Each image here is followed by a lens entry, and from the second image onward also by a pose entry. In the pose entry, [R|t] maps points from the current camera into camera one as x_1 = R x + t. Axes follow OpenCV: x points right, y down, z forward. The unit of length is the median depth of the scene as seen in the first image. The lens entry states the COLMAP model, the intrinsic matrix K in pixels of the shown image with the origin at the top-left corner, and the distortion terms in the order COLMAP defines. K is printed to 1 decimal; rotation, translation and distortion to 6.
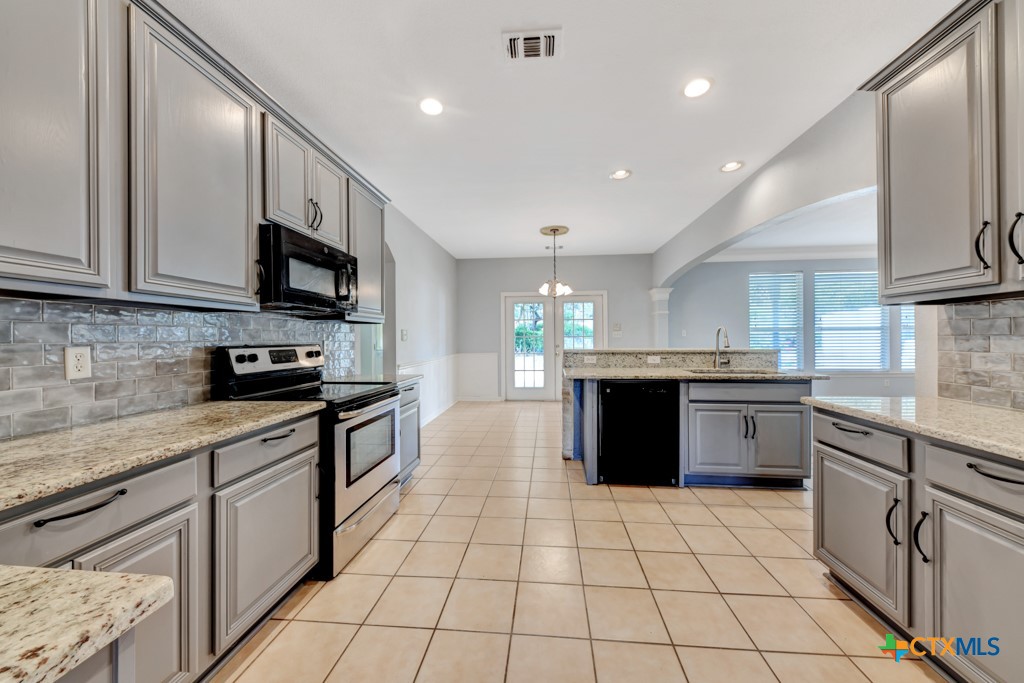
lens RADIAL K [[357.4, 0, 503.1], [0, 357.4, 336.4], [0, 0, 1]] dist [0.000028, 0.000001]
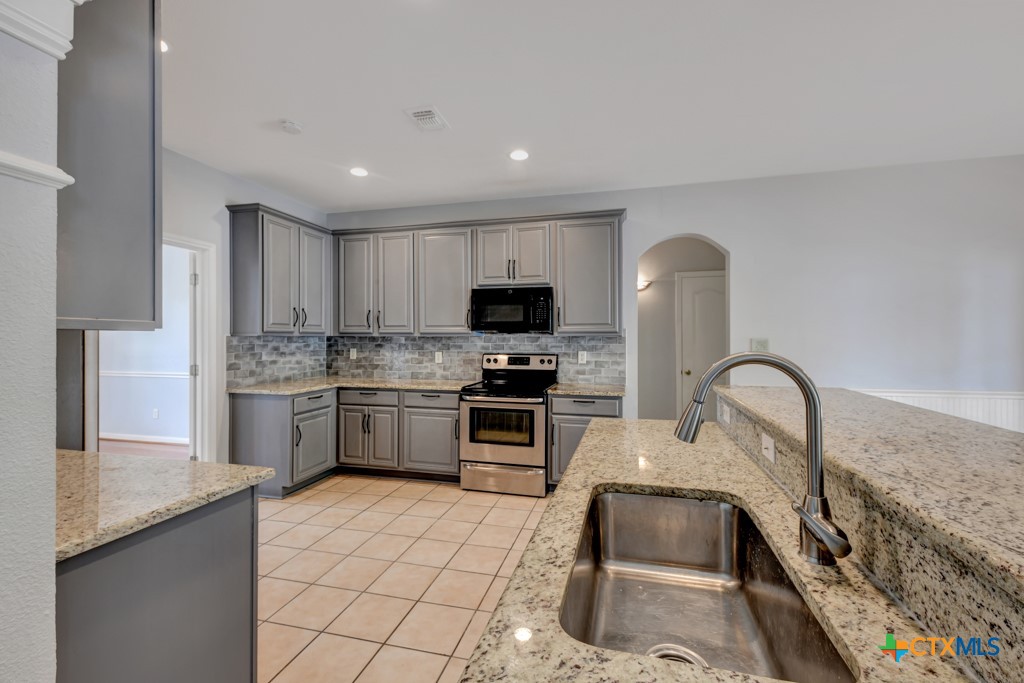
lens RADIAL K [[429.5, 0, 529.8], [0, 429.5, 336.5], [0, 0, 1]] dist [0.001604, 0.000261]
pose [[-0.135322, -0.003982, -0.990794, 1.447318], [0.005092, 0.999976, -0.004714, -0.050516], [0.990789, -0.005683, -0.135298, 1.489981]]
